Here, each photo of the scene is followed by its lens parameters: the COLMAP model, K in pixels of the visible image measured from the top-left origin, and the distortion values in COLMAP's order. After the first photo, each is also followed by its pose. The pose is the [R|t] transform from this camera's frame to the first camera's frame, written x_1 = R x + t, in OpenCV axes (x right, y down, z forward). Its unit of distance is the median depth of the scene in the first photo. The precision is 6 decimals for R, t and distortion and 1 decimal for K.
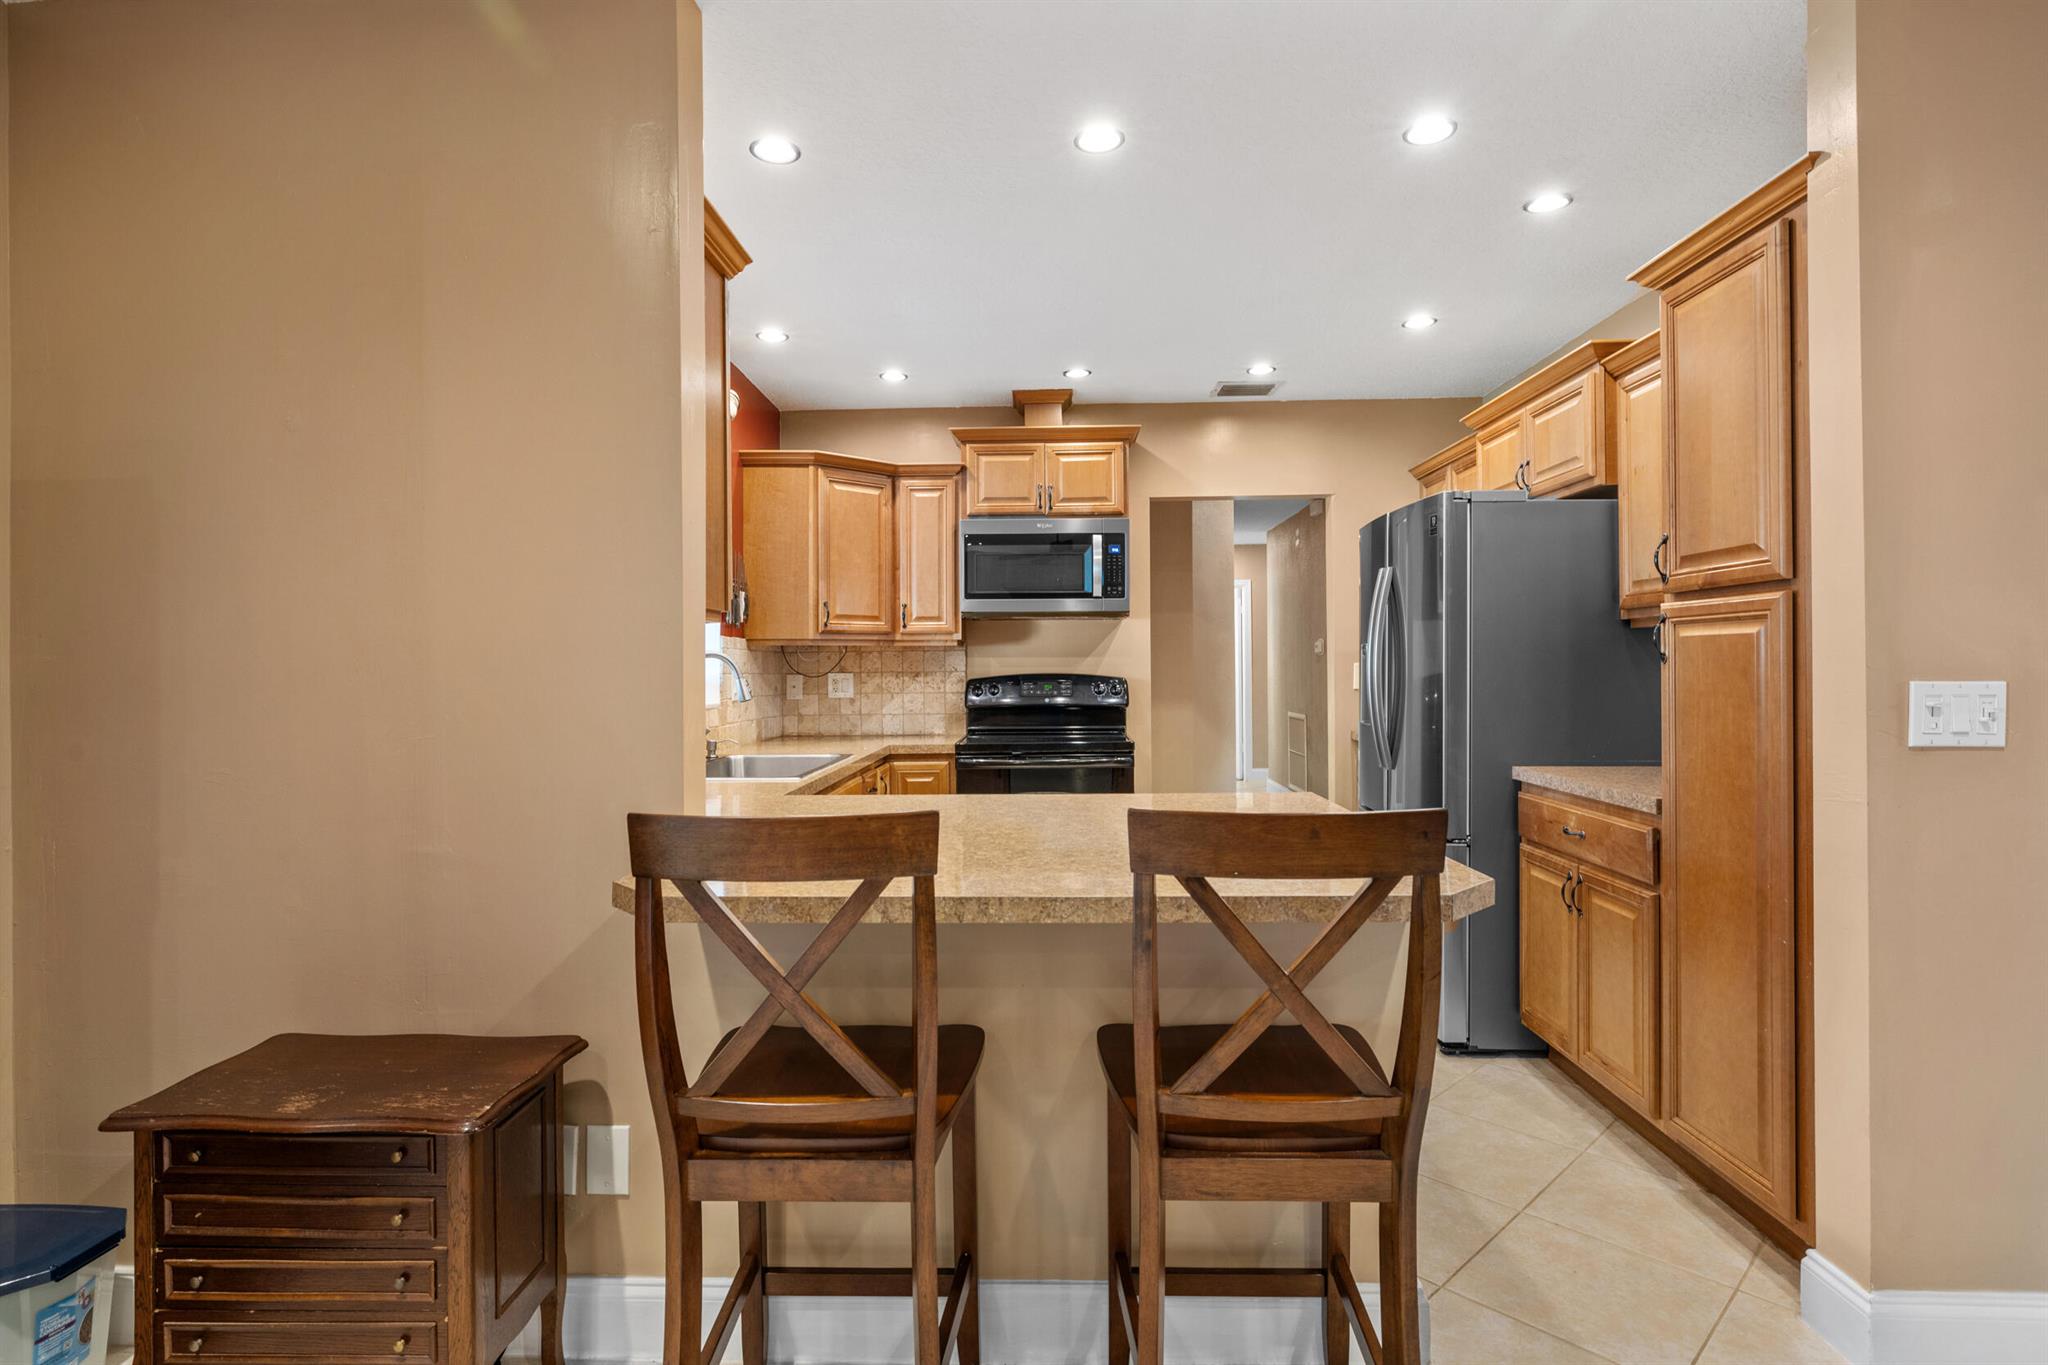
lens RADIAL K [[1046.1, 0, 1024.0], [0, 1046.1, 682.5], [0, 0, 1]] dist [0.000899, 0.000074]
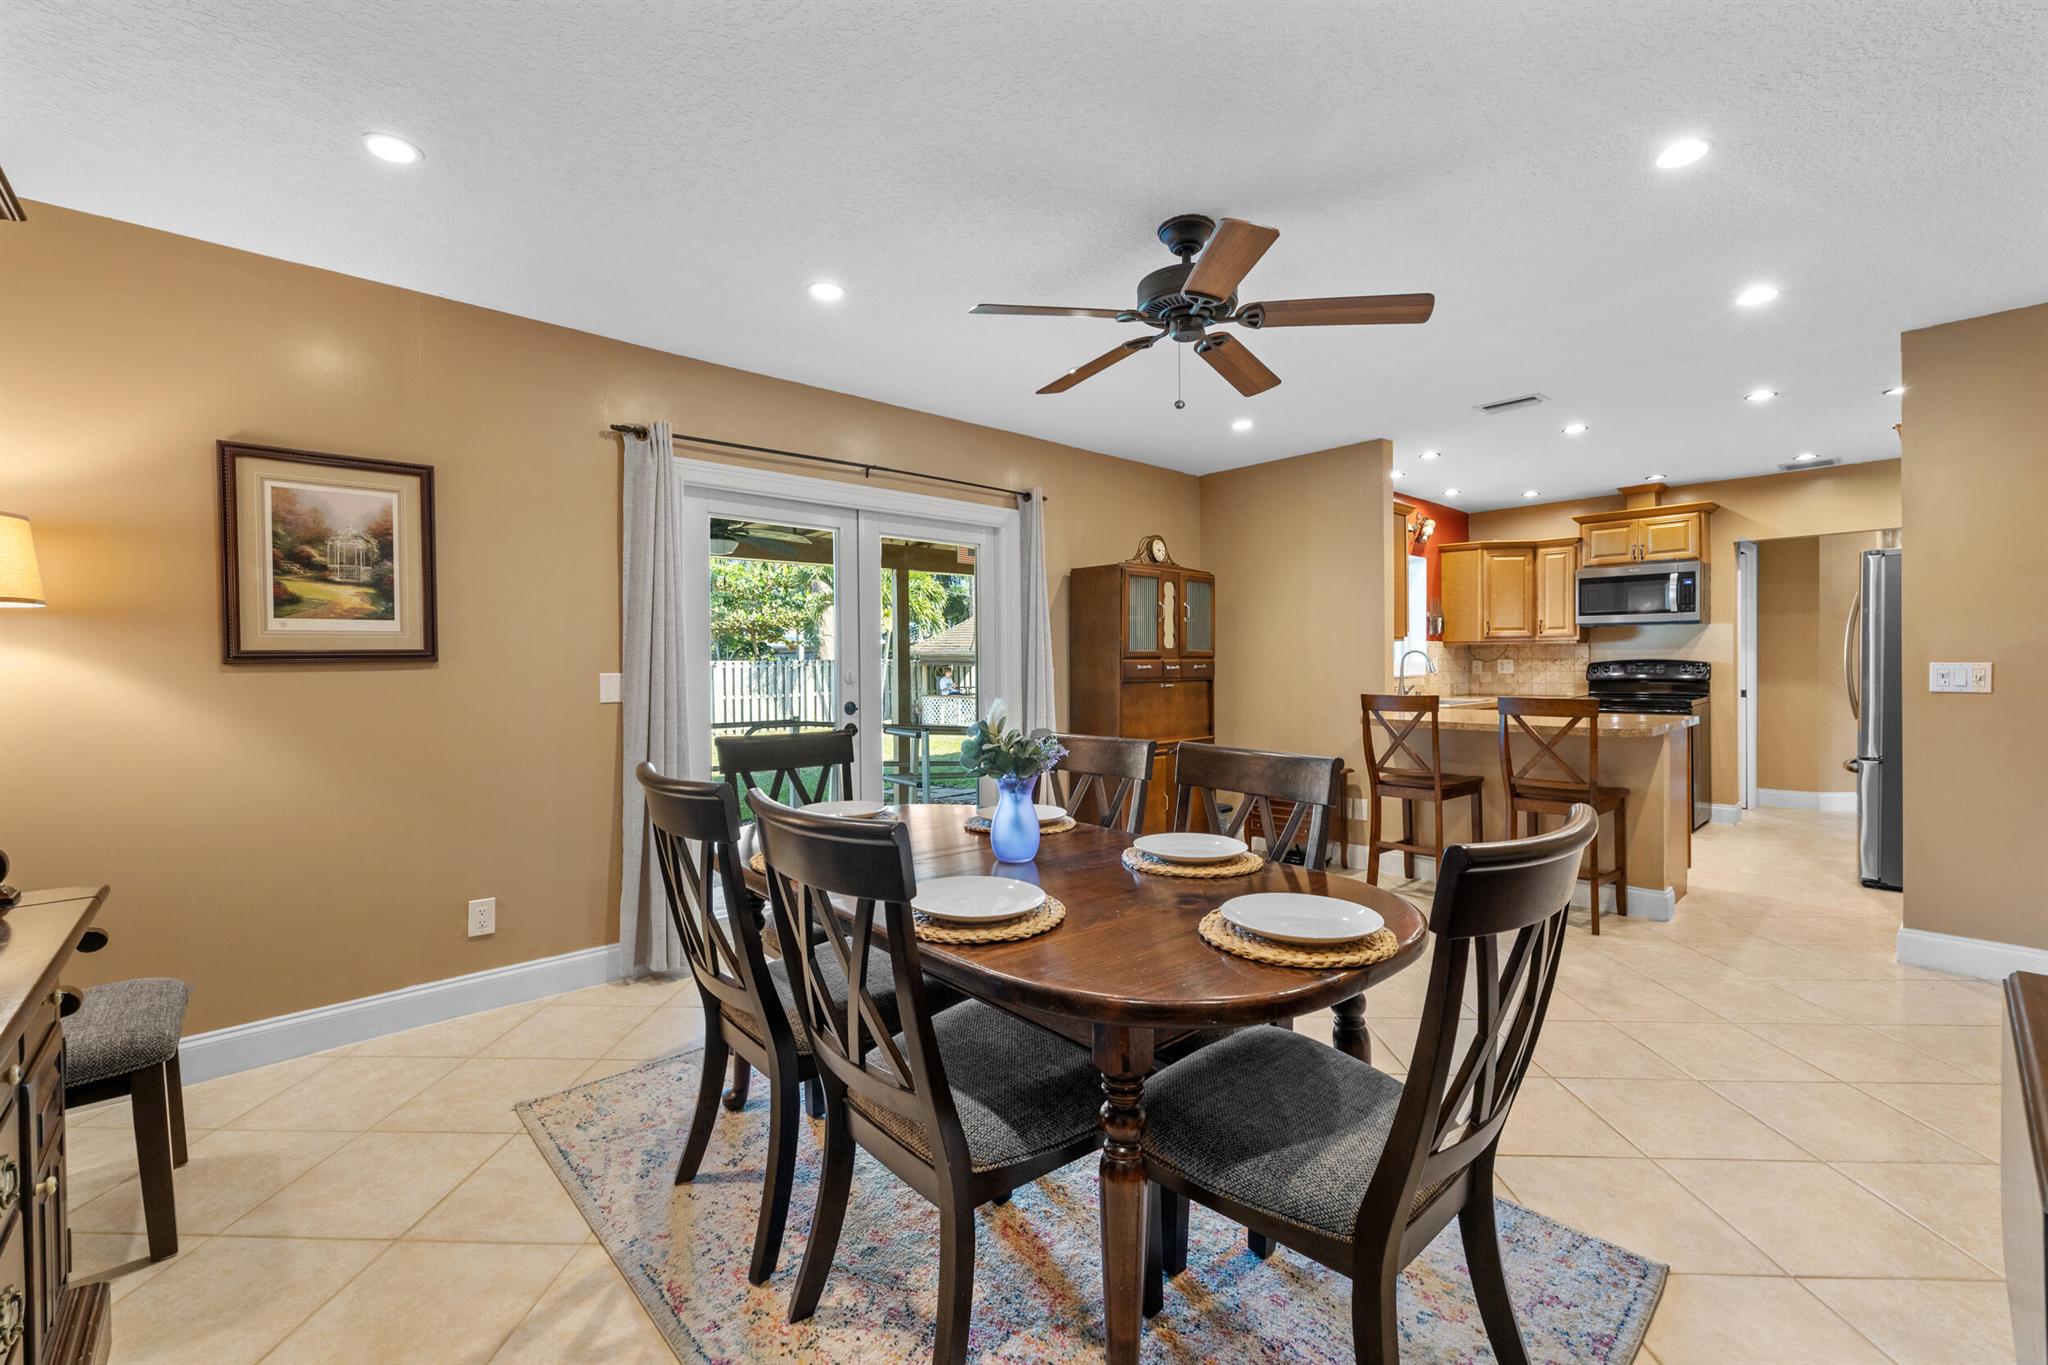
lens RADIAL K [[857.5, 0, 1015.5], [0, 857.5, 668.6], [0, 0, 1]] dist [0.002309, -0.000090]
pose [[0.702379, 0.003222, -0.711795, 0.293207], [-0.001551, 0.999994, 0.002995, 0.003642], [0.711801, -0.001000, 0.702380, -0.643904]]
